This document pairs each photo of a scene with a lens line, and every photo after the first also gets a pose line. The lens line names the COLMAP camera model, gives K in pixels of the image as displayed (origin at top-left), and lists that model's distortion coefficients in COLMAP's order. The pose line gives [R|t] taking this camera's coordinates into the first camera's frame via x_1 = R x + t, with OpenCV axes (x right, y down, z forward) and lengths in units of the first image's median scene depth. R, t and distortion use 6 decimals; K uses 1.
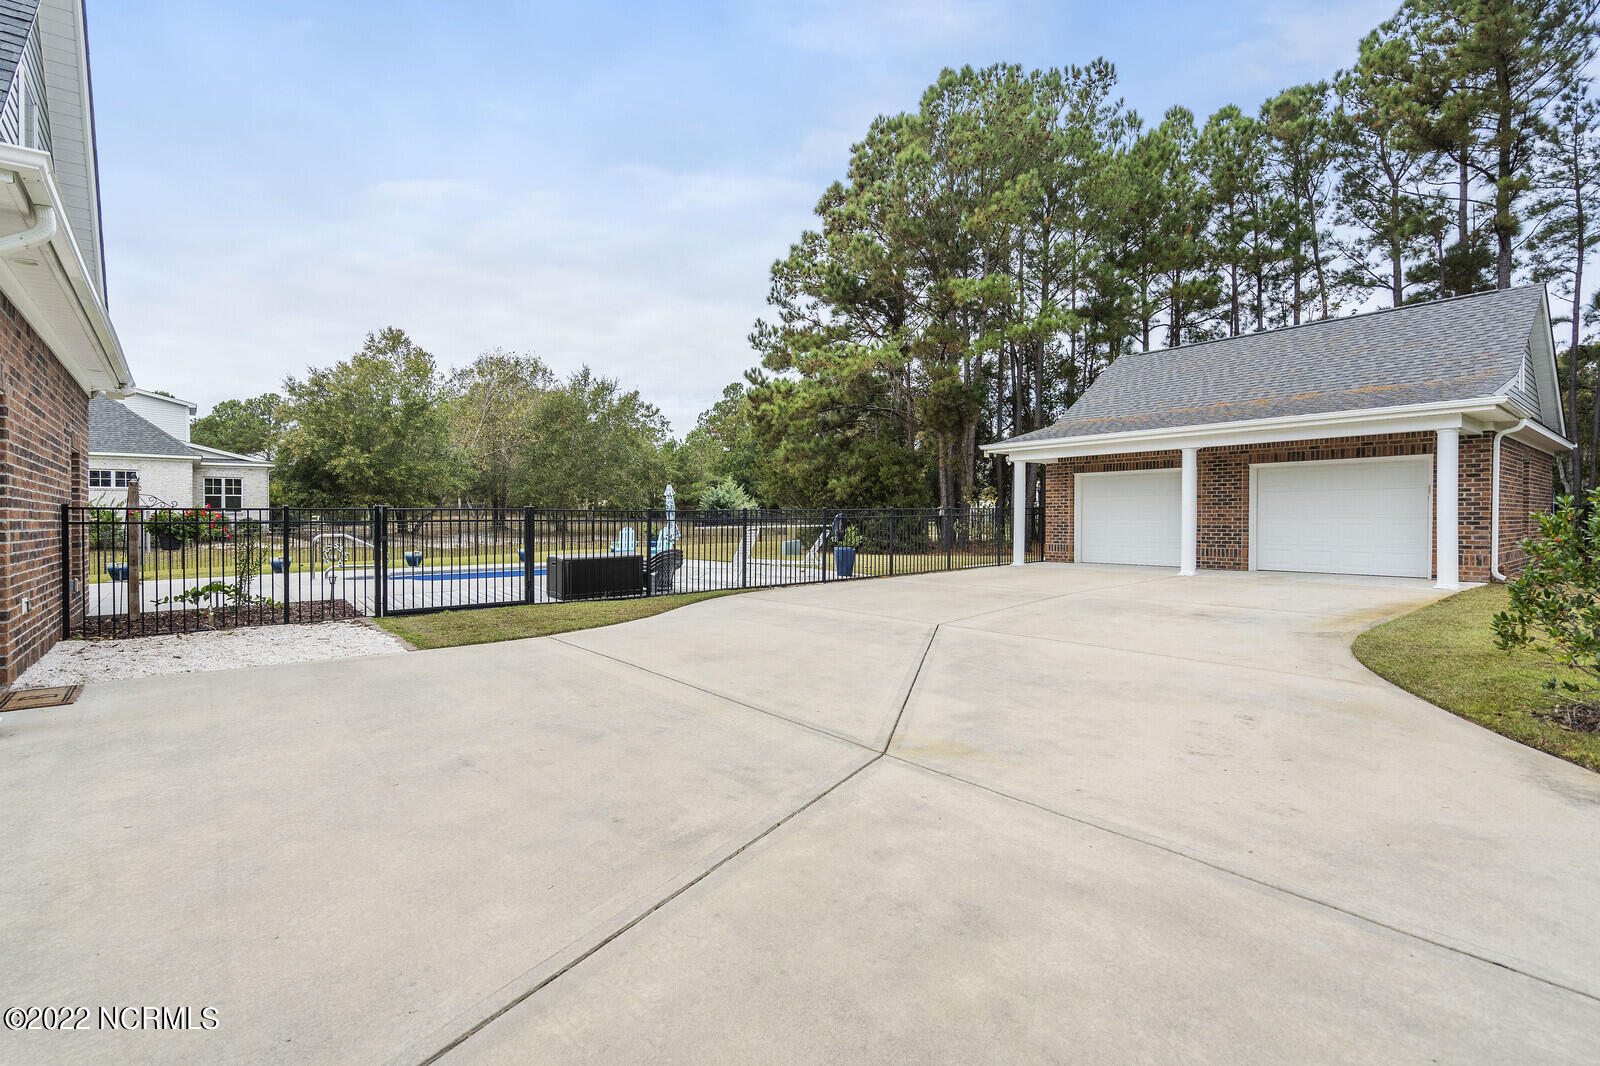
lens RADIAL K [[733.7, 0, 784.9], [0, 733.7, 523.1], [0, 0, 1]] dist [-0.023639, -0.001330]
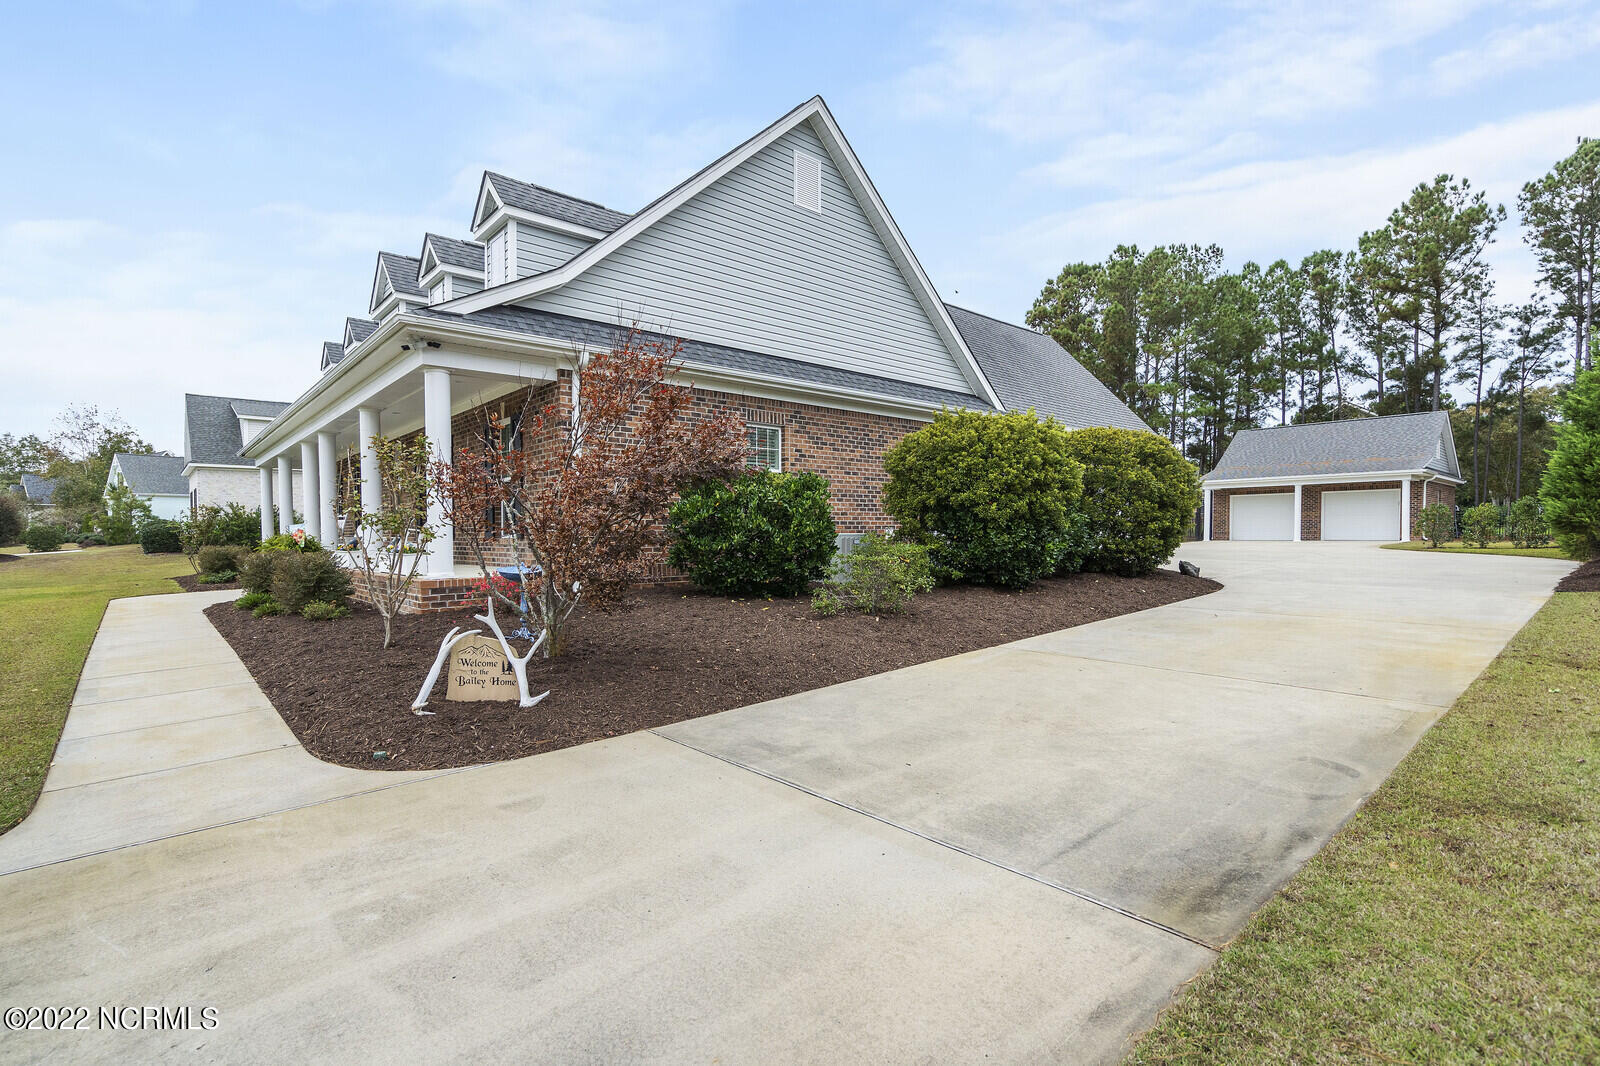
lens RADIAL K [[733.7, 0, 813.1], [0, 733.7, 543.4], [0, 0, 1]] dist [-0.023639, -0.001330]
pose [[0.998549, -0.006312, 0.053475, -0.646371], [0.005191, 0.999764, 0.021073, 0.014700], [-0.053596, -0.020765, 0.998347, -0.711028]]
